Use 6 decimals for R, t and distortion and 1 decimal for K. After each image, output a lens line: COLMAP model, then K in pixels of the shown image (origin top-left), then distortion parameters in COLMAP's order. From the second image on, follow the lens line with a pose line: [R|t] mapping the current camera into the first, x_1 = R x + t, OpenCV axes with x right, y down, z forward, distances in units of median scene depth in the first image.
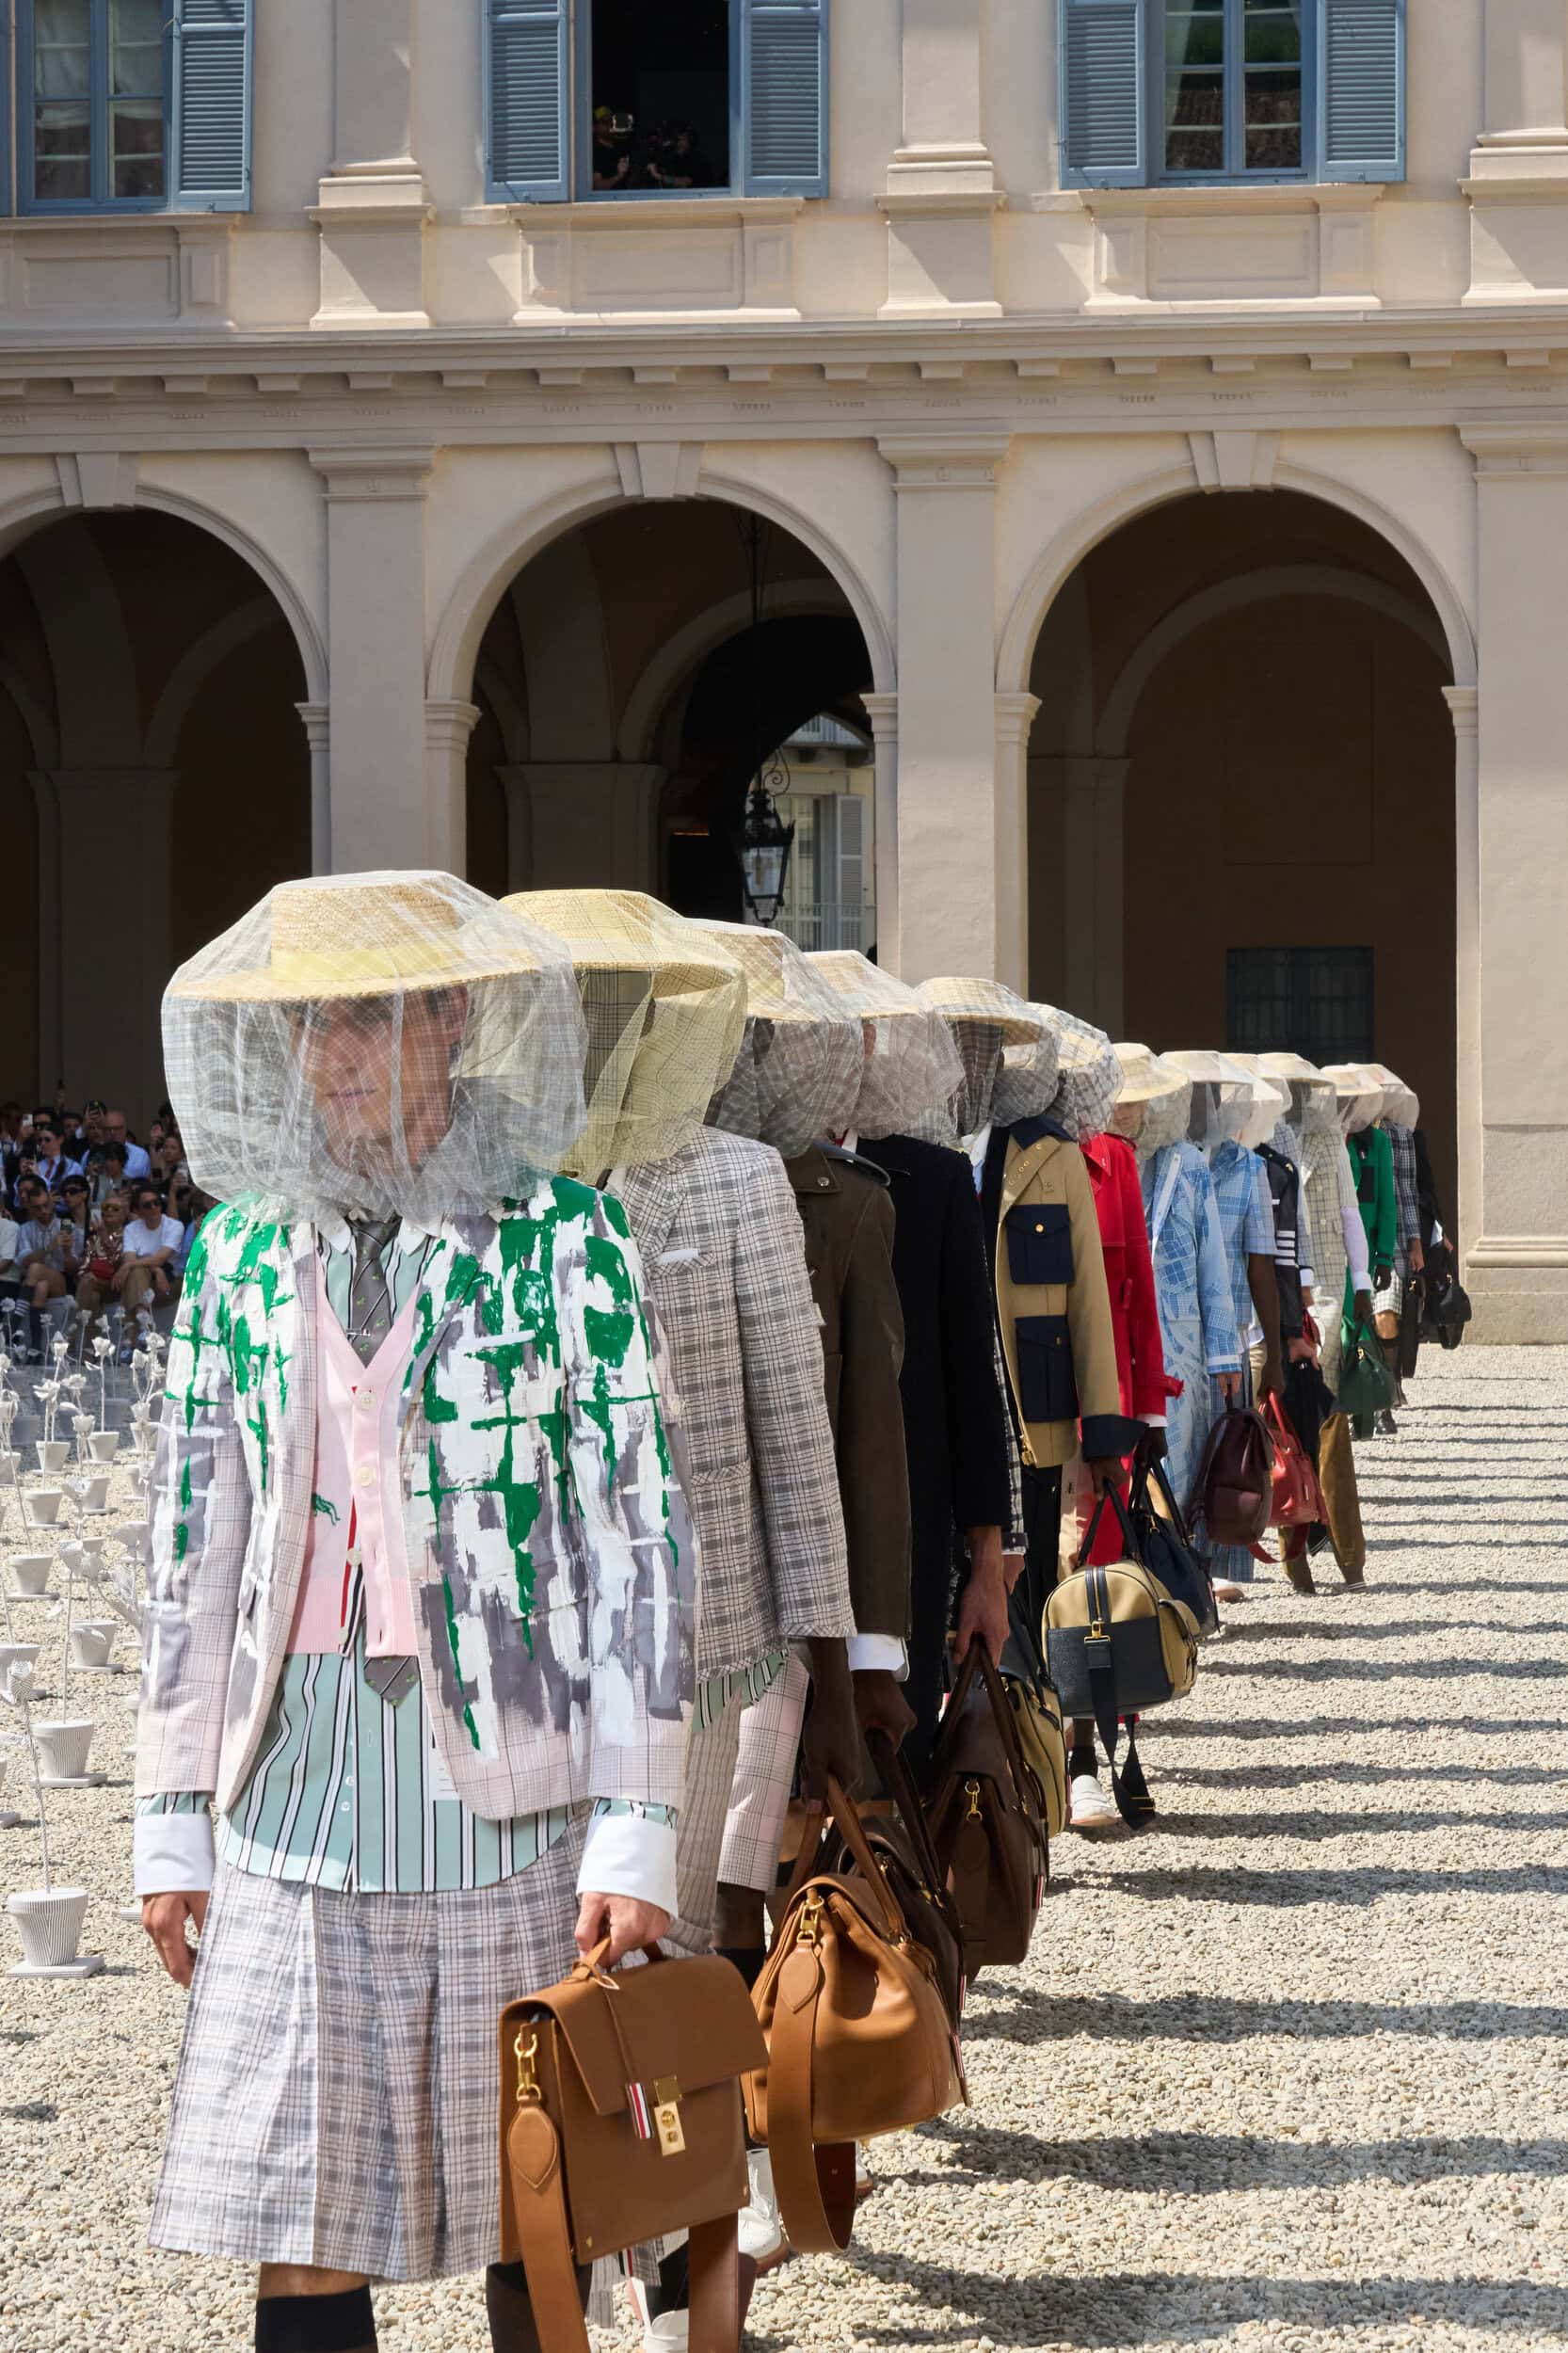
lens RADIAL K [[6179.8, 0, 865.5], [0, 6179.8, 1252.7], [0, 0, 1]] dist [-0.002401, 0.000000]
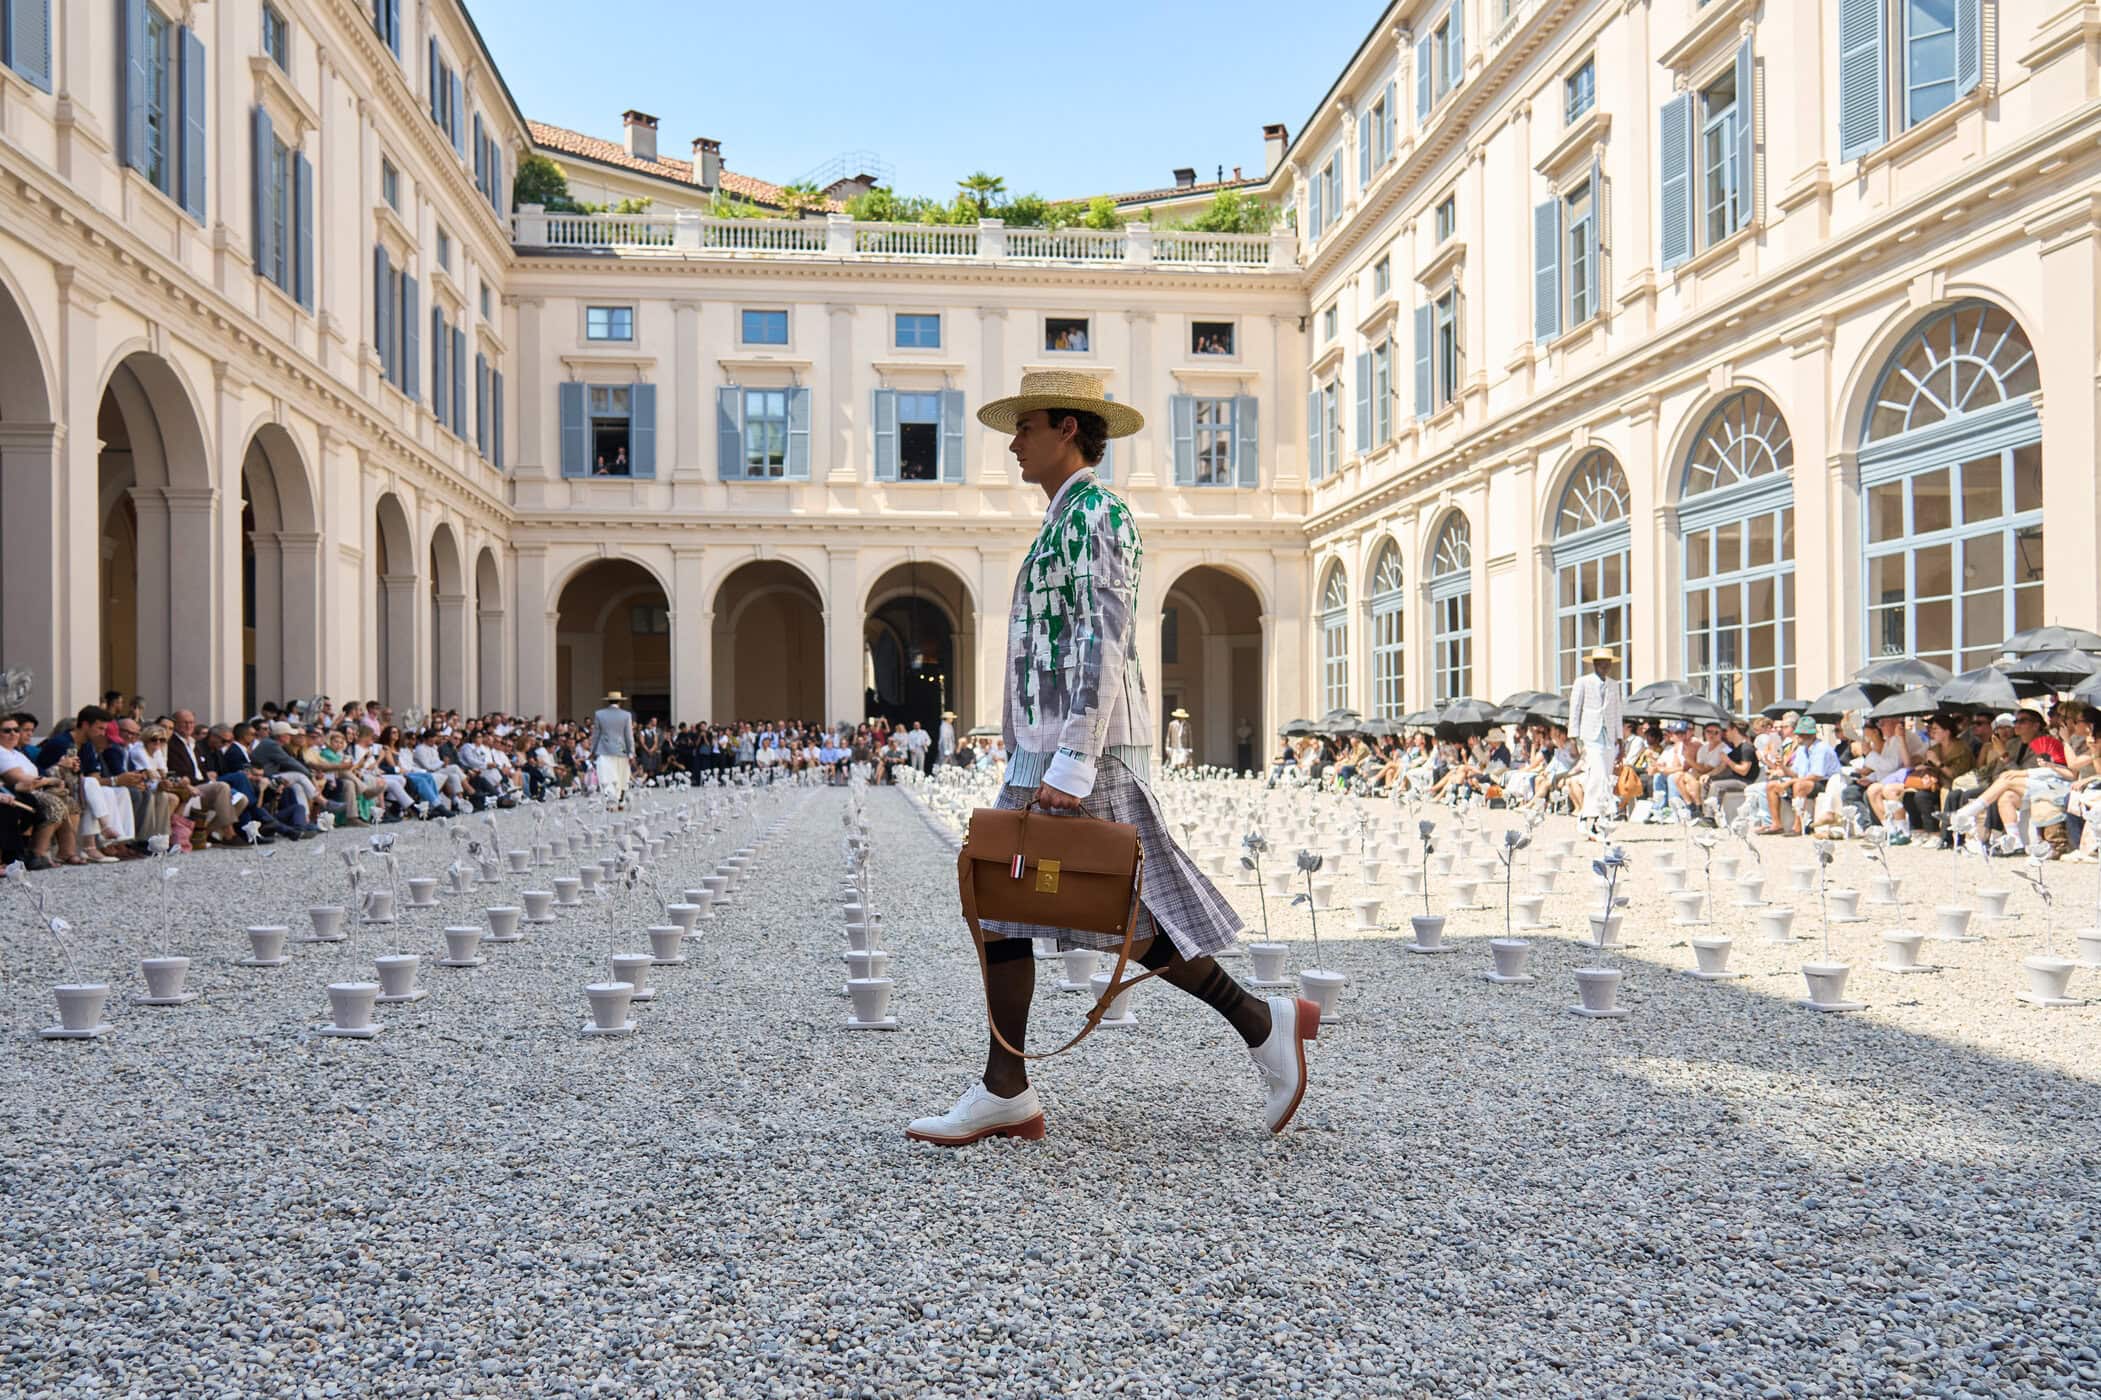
lens RADIAL K [[1576.6, 0, 1008.8], [0, 1576.6, 769.0], [0, 0, 1]] dist [0.009147, -0.006631]
pose [[0.968124, -0.004913, 0.250424, -0.224127], [0.006350, 0.999968, -0.004932, 0.012075], [-0.250392, 0.006365, 0.968124, 0.041583]]
